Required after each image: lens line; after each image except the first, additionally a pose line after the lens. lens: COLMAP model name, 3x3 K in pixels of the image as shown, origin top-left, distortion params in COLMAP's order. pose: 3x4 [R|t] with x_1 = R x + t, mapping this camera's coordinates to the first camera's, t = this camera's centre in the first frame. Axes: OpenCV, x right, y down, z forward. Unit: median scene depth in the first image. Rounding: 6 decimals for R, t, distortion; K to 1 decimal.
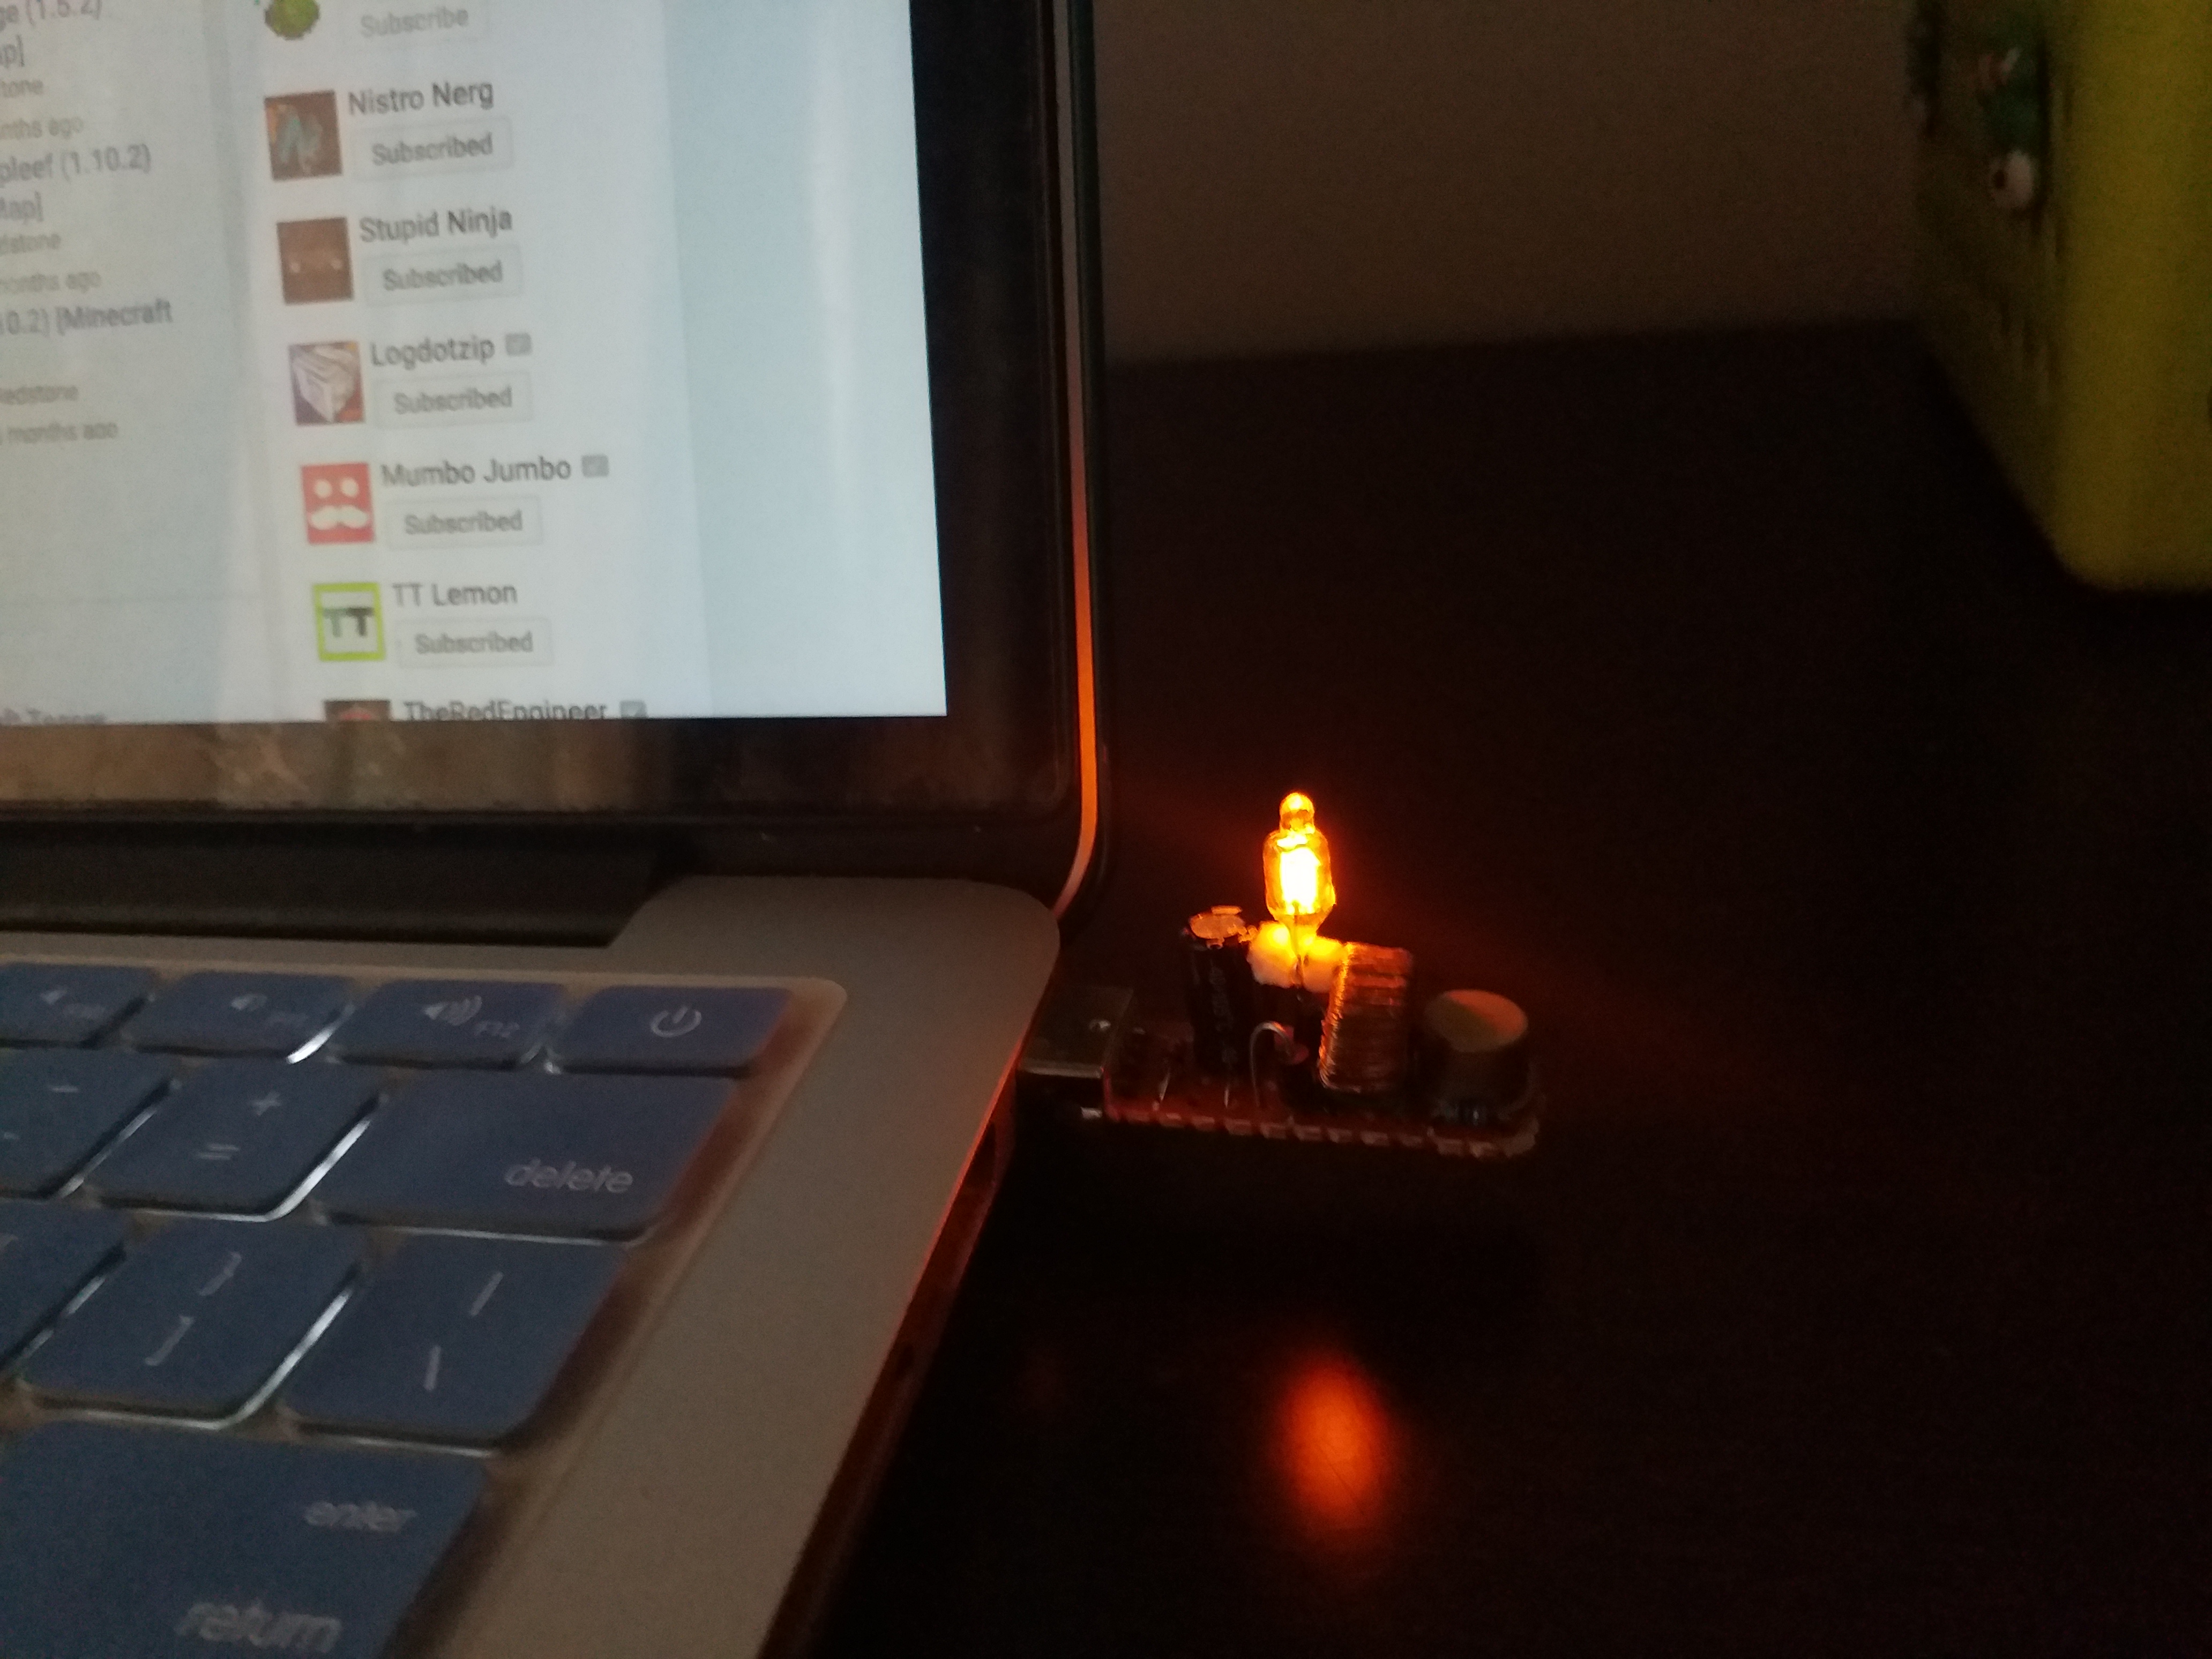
lens RADIAL K [[1894.7, 0, 1098.0], [0, 1894.7, 815.0], [0, 0, 1]] dist [-0.045274, -0.004194]
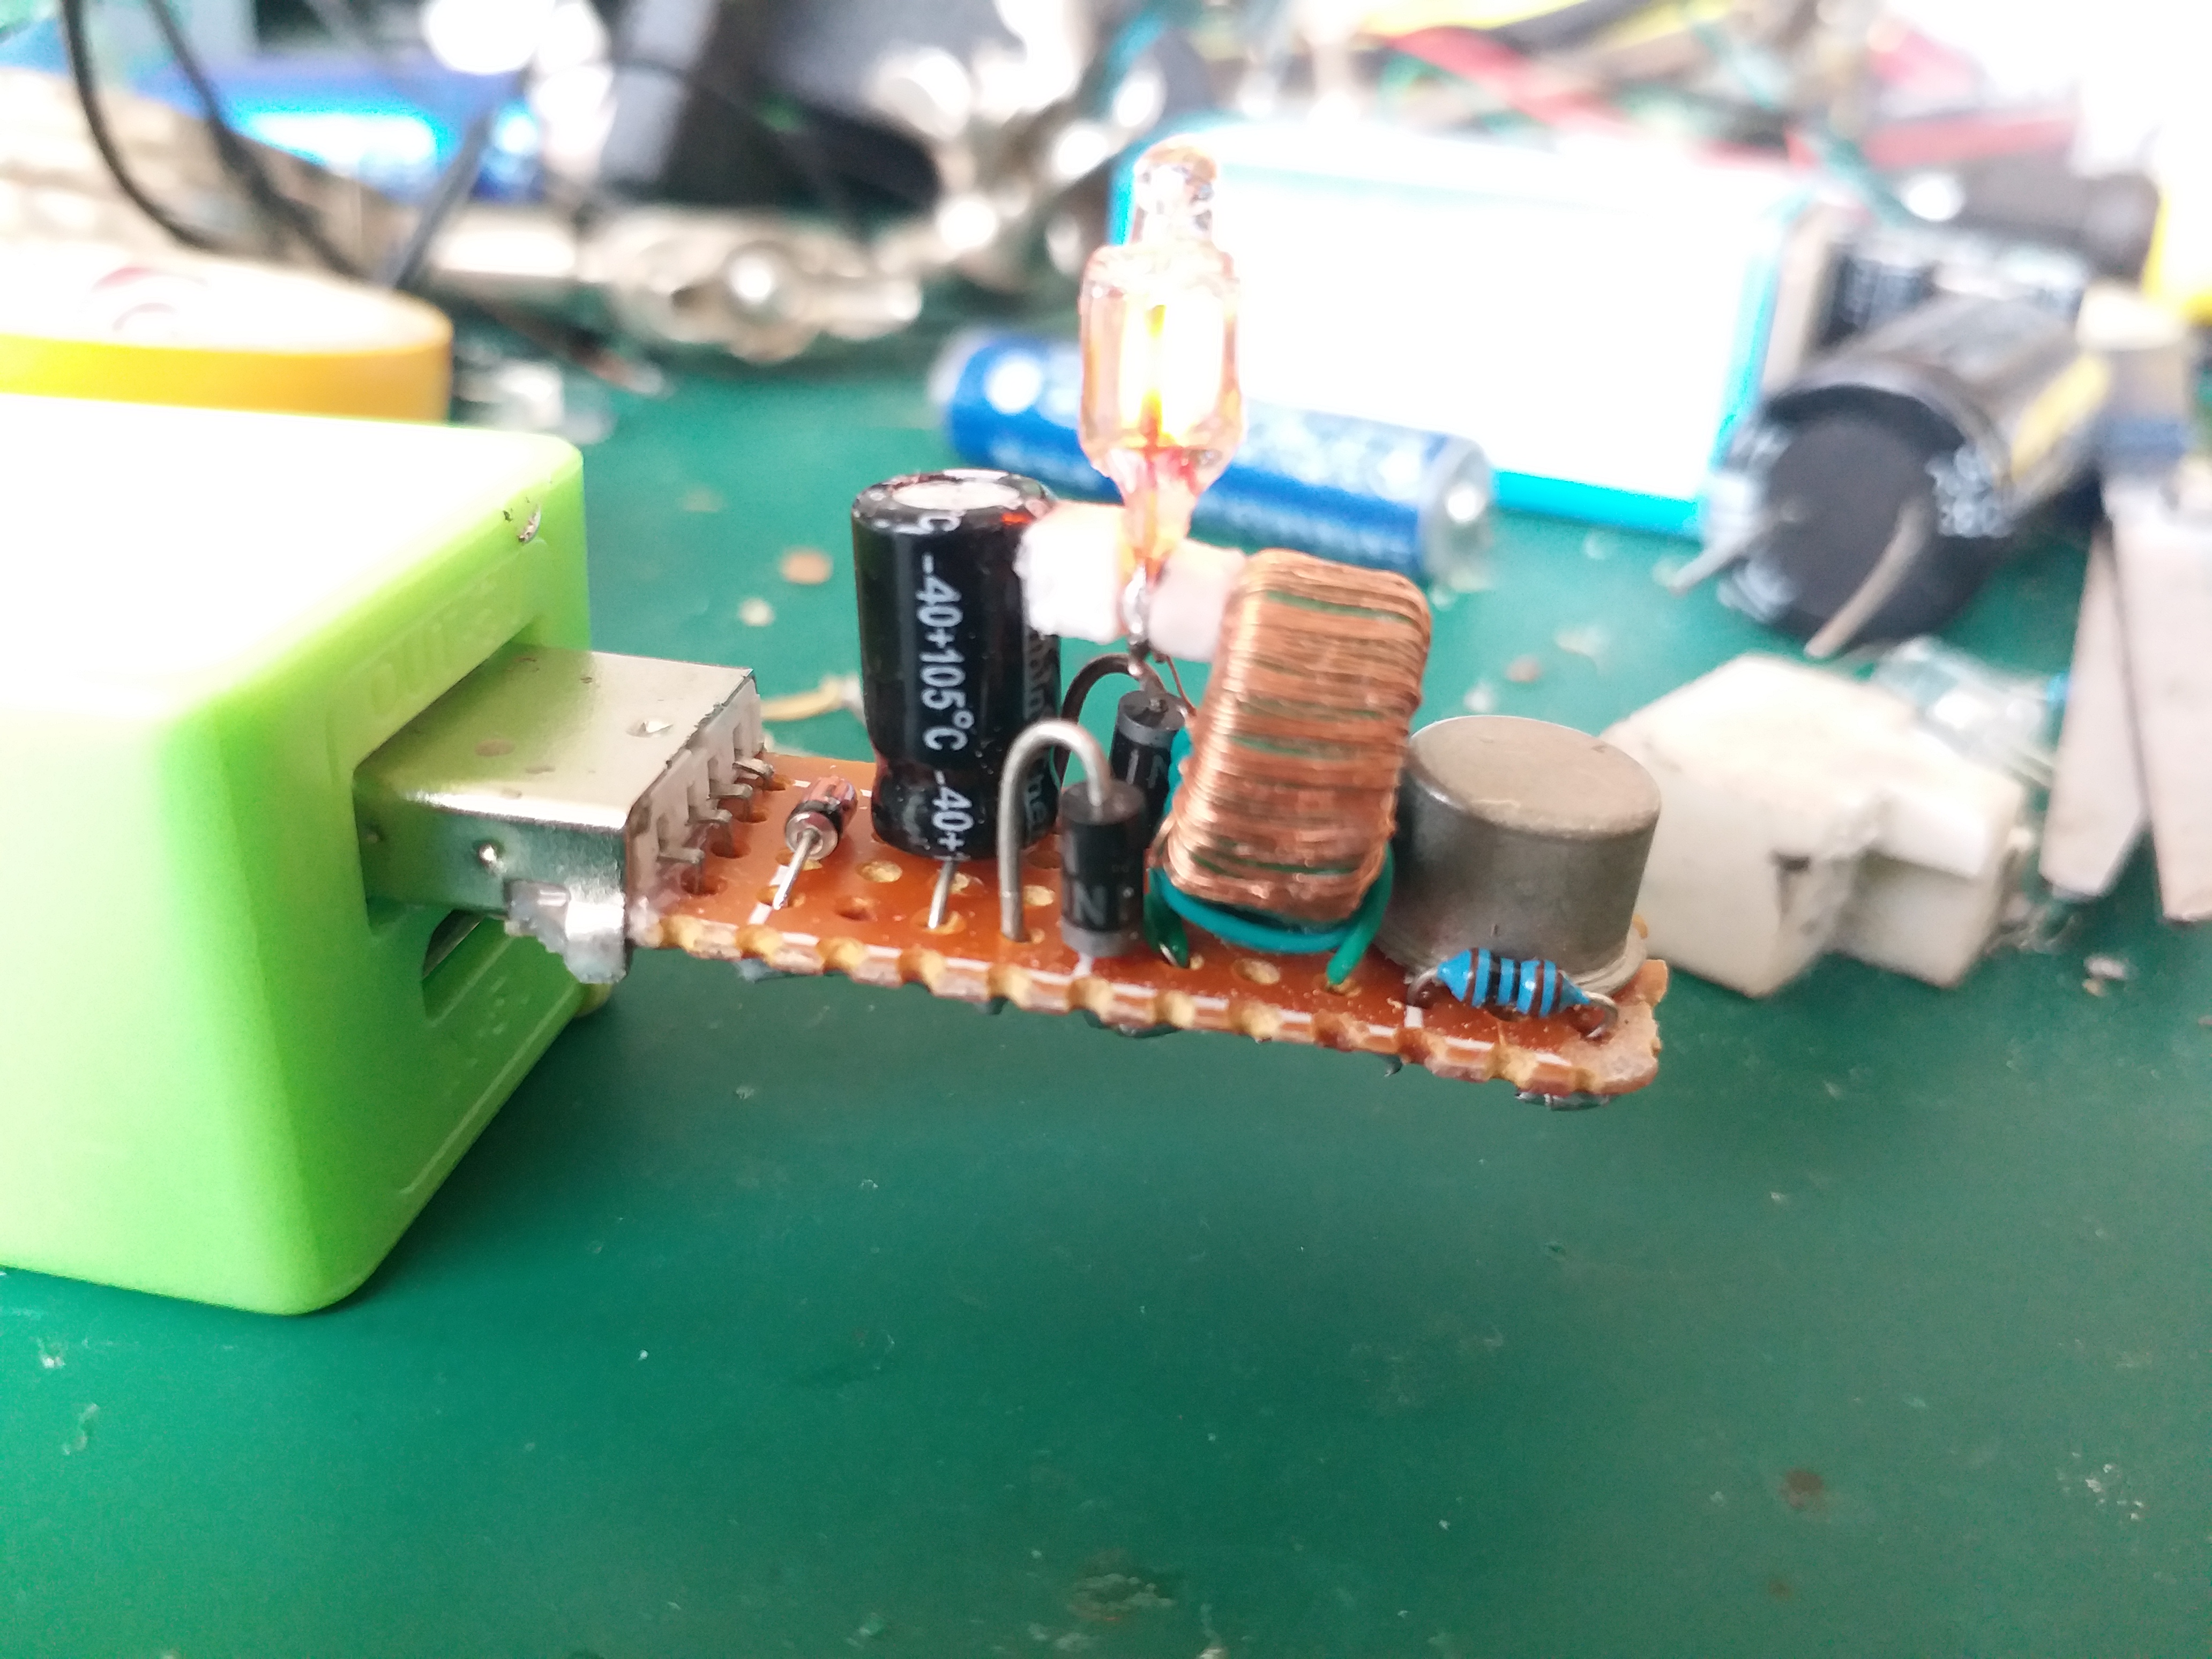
lens RADIAL K [[1894.7, 0, 1113.9], [0, 1894.7, 851.8], [0, 0, 1]] dist [-0.045274, -0.004194]
pose [[0.985779, 0.093288, 0.139778, 0.048372], [-0.094305, 0.995543, 0.000654, 0.136088], [-0.139094, -0.013826, 0.990183, 0.591545]]
